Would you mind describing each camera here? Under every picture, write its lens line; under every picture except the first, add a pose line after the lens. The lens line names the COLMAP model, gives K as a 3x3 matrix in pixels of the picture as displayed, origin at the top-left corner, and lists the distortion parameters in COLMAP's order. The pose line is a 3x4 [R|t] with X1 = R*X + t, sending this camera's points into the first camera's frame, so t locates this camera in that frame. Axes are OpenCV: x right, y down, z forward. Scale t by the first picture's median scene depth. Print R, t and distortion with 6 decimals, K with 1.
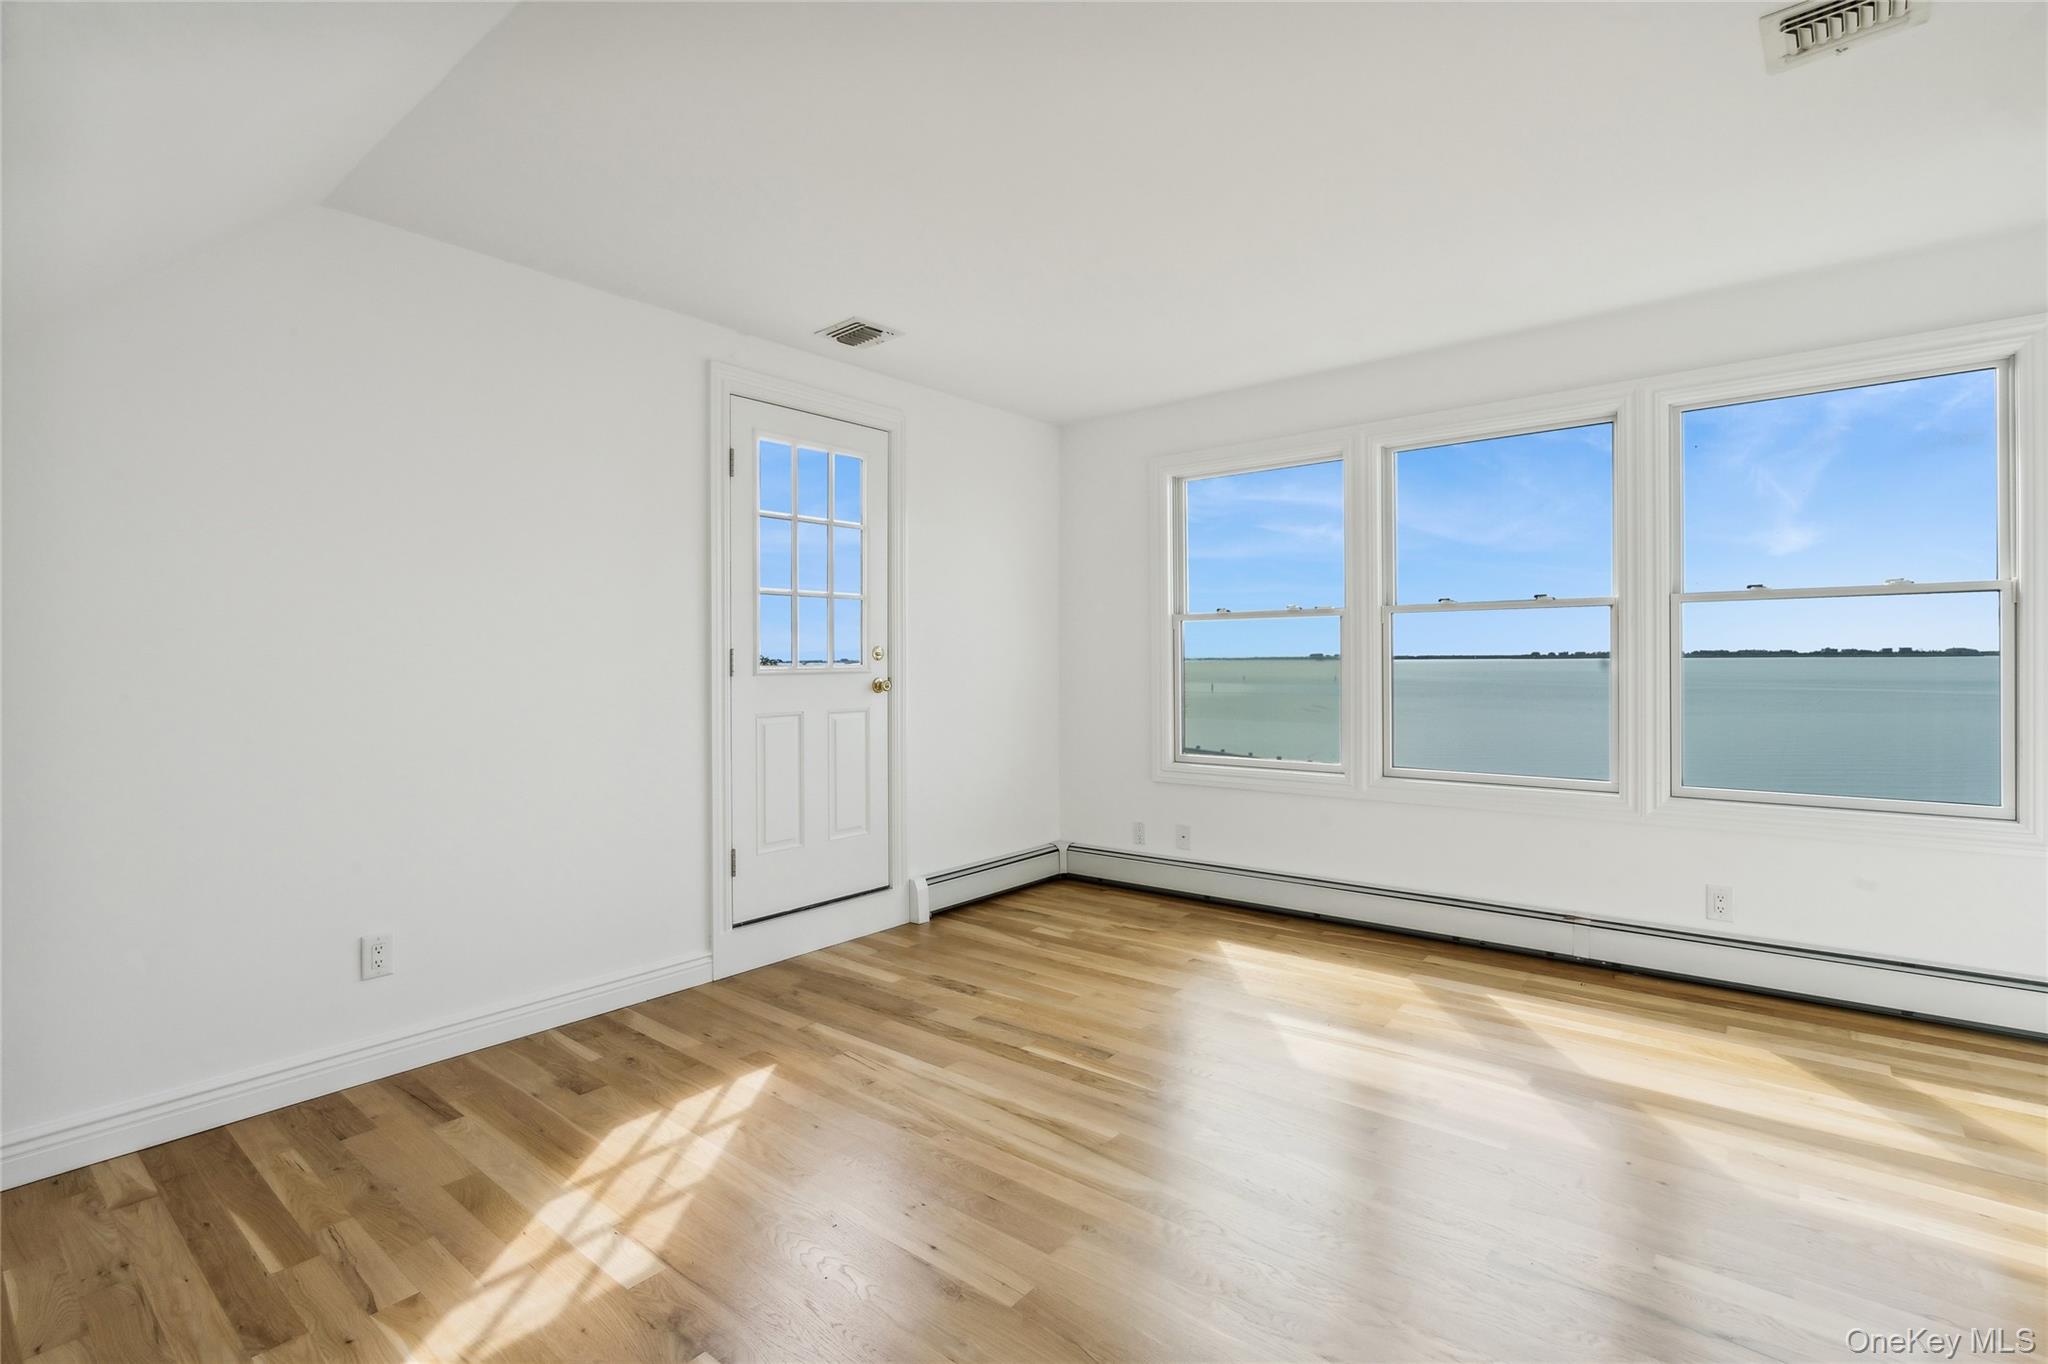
lens RADIAL K [[951.8, 0, 1031.5], [0, 951.8, 659.2], [0, 0, 1]] dist [-0.001620, 0.000000]
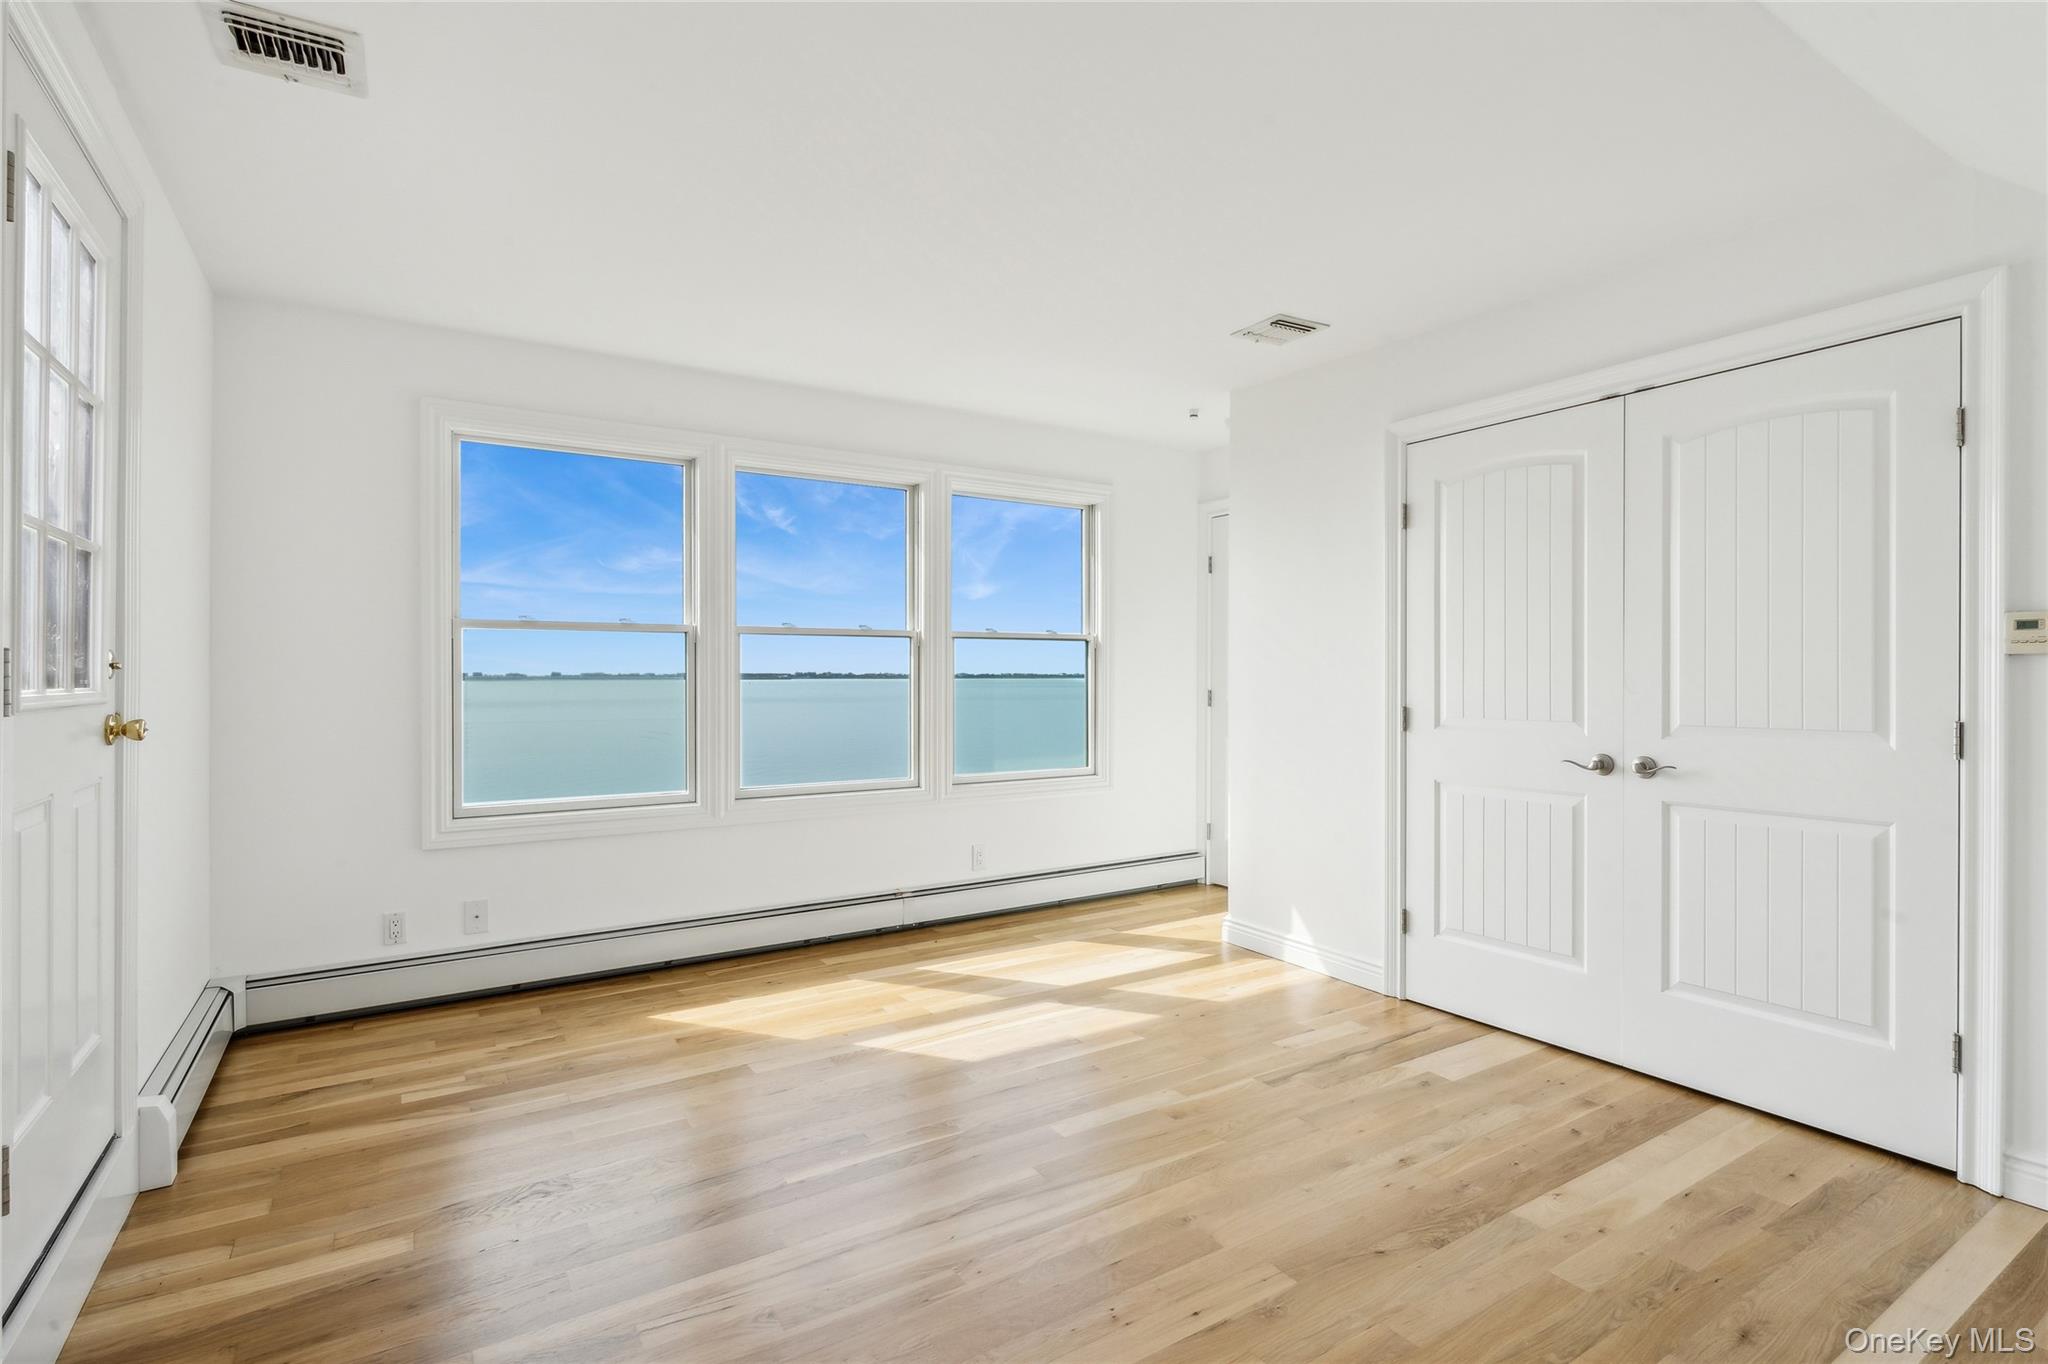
lens RADIAL K [[980.0, 0, 1024.0], [0, 980.0, 656.8], [0, 0, 1]] dist [0.000364, 0.000406]
pose [[0.313681, 0.026715, 0.949153, -0.563180], [-0.001984, 0.999620, -0.027480, 0.004394], [-0.949526, 0.006737, 0.313615, 0.448492]]
